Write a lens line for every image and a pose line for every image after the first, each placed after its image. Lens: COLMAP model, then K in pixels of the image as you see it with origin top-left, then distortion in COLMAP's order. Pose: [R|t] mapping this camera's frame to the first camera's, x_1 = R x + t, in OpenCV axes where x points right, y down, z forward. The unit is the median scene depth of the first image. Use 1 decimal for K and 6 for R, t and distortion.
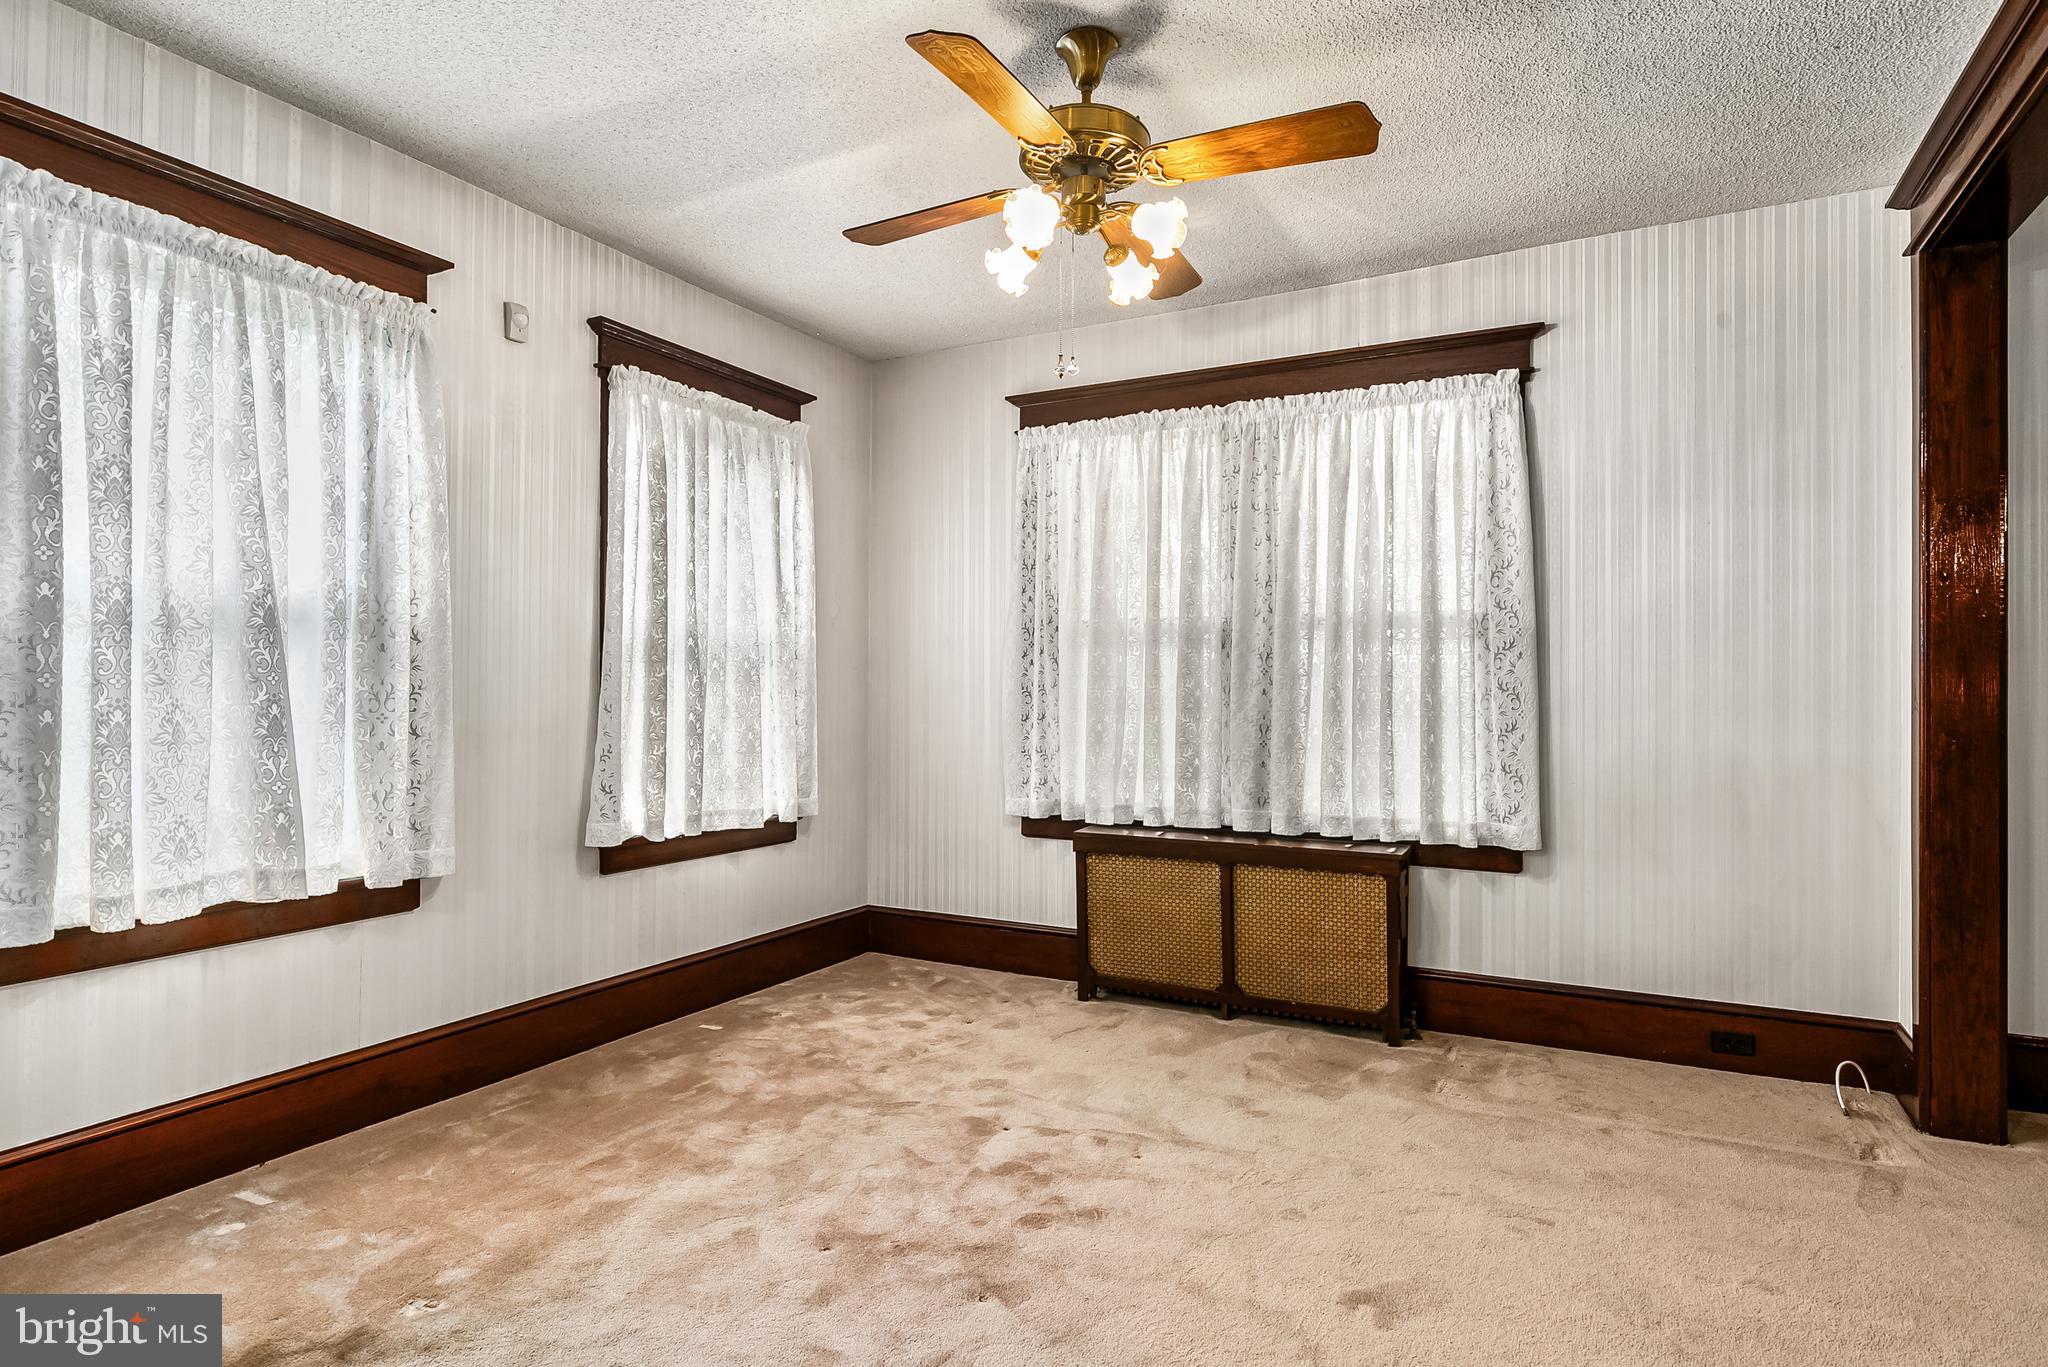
lens RADIAL K [[1085.4, 0, 1028.3], [0, 1085.4, 690.0], [0, 0, 1]] dist [-0.001849, -0.000407]
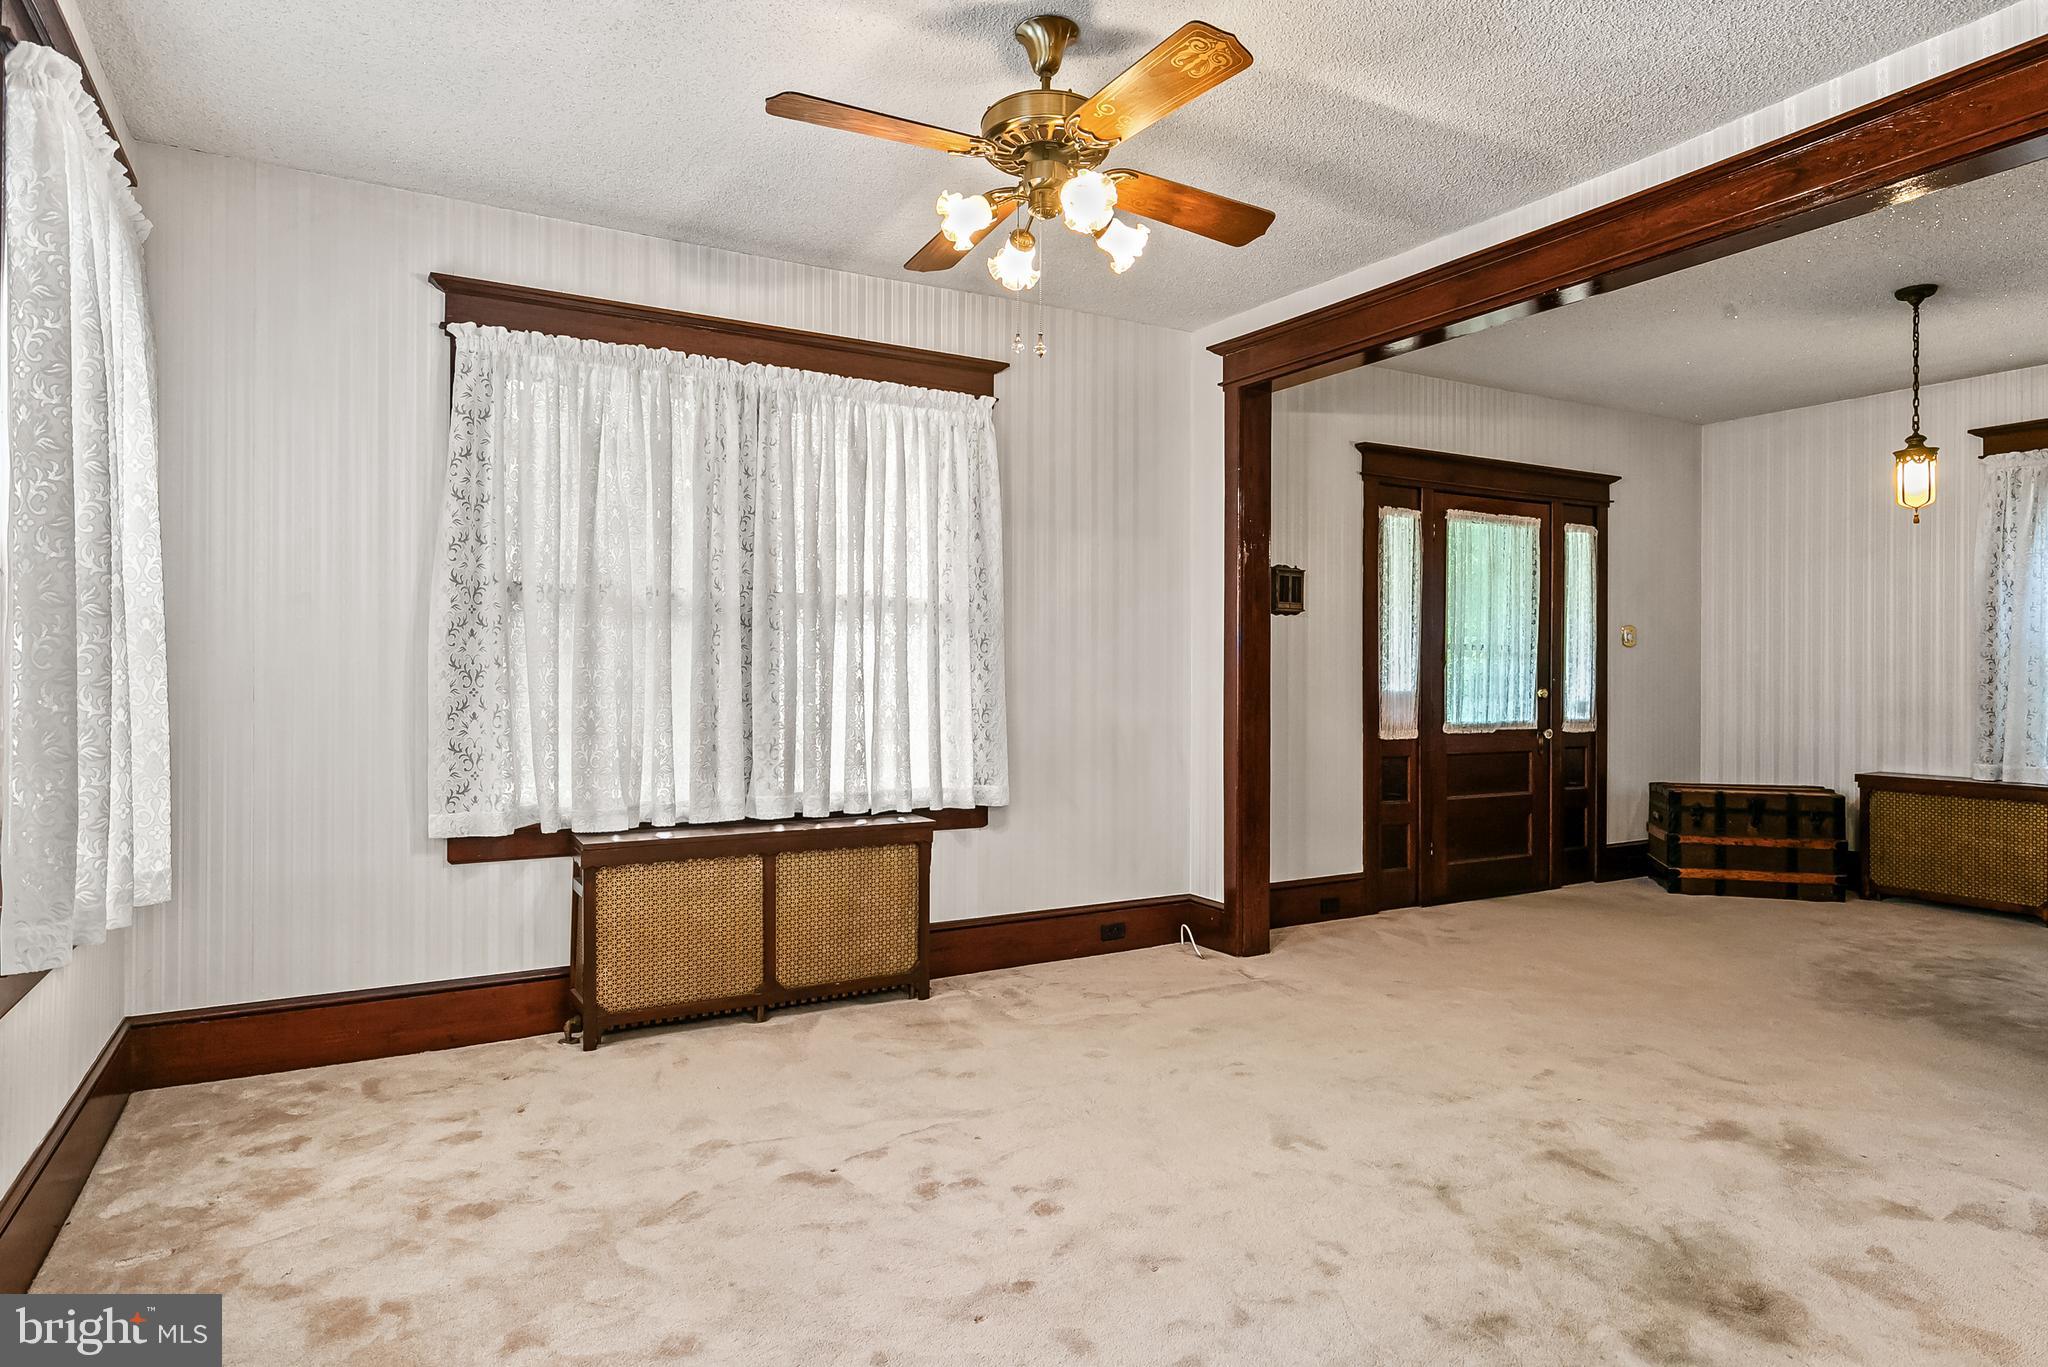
lens RADIAL K [[1150.7, 0, 1038.4], [0, 1150.7, 667.1], [0, 0, 1]] dist [0.003477, -0.000943]
pose [[0.537302, 0.003933, 0.843380, -0.557005], [-0.003195, 0.999991, -0.002628, -0.000658], [-0.843384, -0.001283, 0.537310, 0.278744]]
